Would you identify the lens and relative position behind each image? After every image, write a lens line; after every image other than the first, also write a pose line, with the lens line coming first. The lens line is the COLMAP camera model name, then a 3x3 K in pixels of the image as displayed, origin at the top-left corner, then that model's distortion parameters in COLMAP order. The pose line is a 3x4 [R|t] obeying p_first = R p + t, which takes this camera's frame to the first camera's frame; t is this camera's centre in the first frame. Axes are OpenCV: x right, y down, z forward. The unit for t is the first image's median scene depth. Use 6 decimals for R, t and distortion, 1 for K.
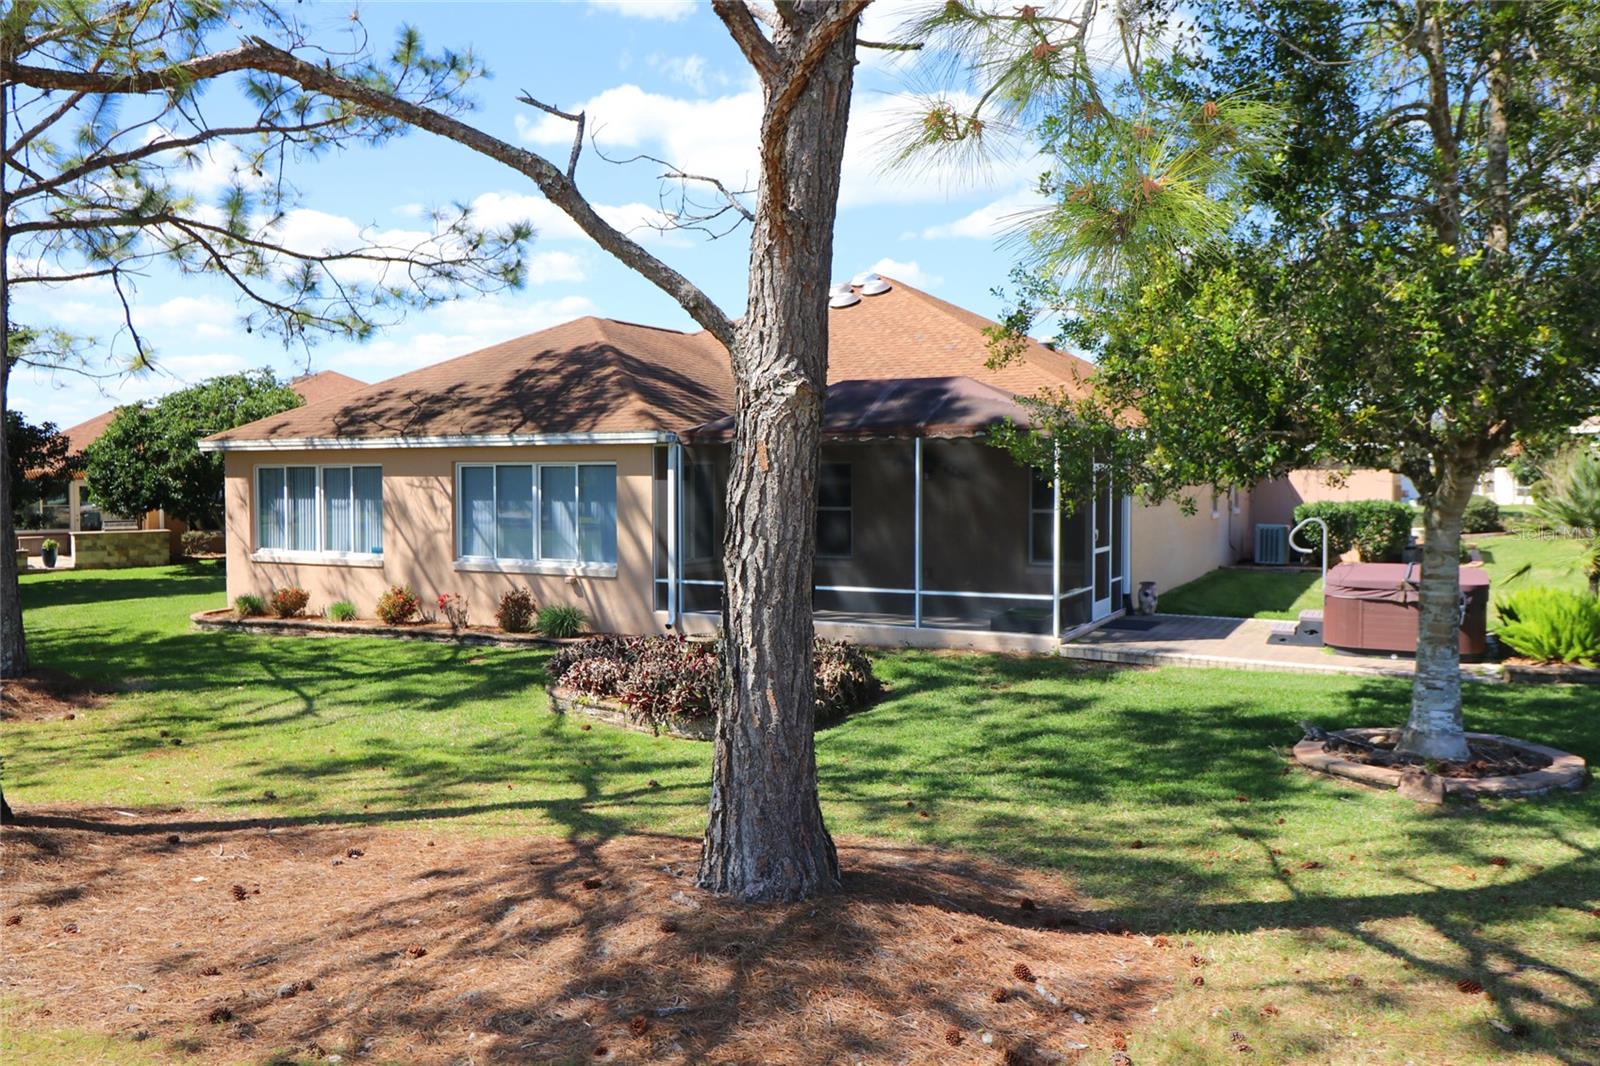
lens RADIAL K [[1357.7, 0, 800.0], [0, 1357.7, 533.0], [0, 0, 1]] dist [0.017638, 0.009076]
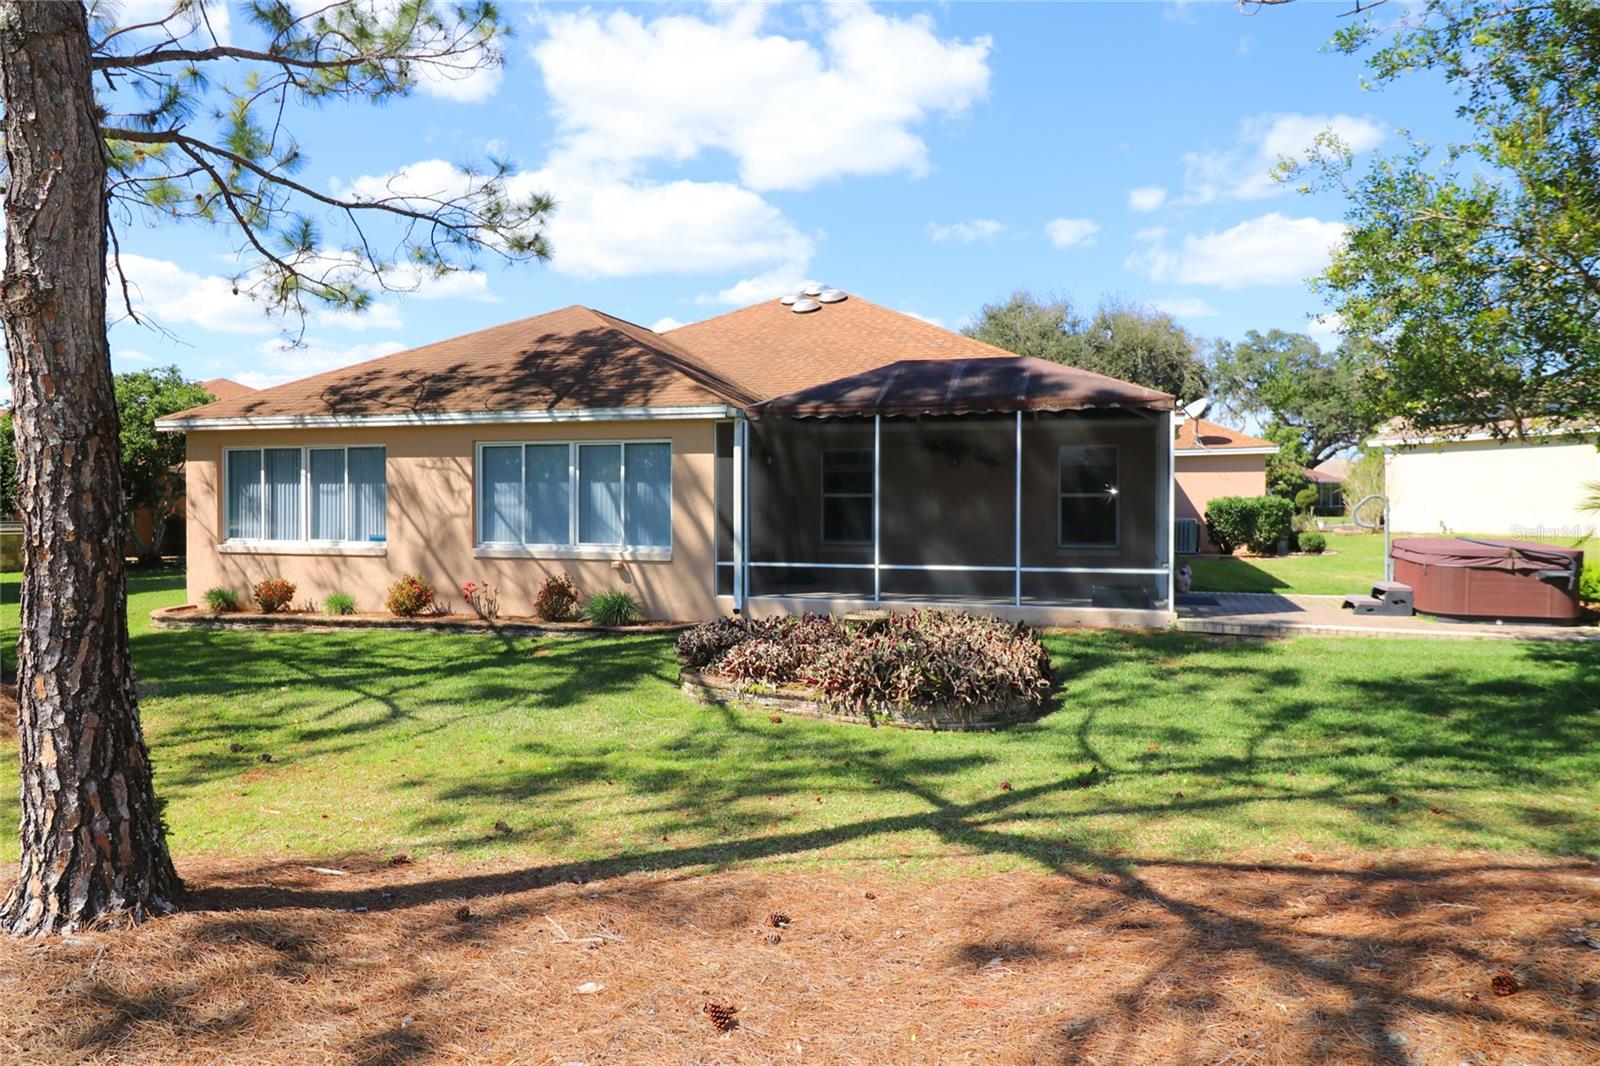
lens RADIAL K [[1103.1, 0, 800.0], [0, 1103.1, 533.0], [0, 0, 1]] dist [0.003067, -0.002166]
pose [[0.977257, -0.002228, 0.212049, -0.201407], [0.006280, 0.999810, -0.018441, 0.026533], [-0.211967, 0.019353, 0.977085, 0.219565]]
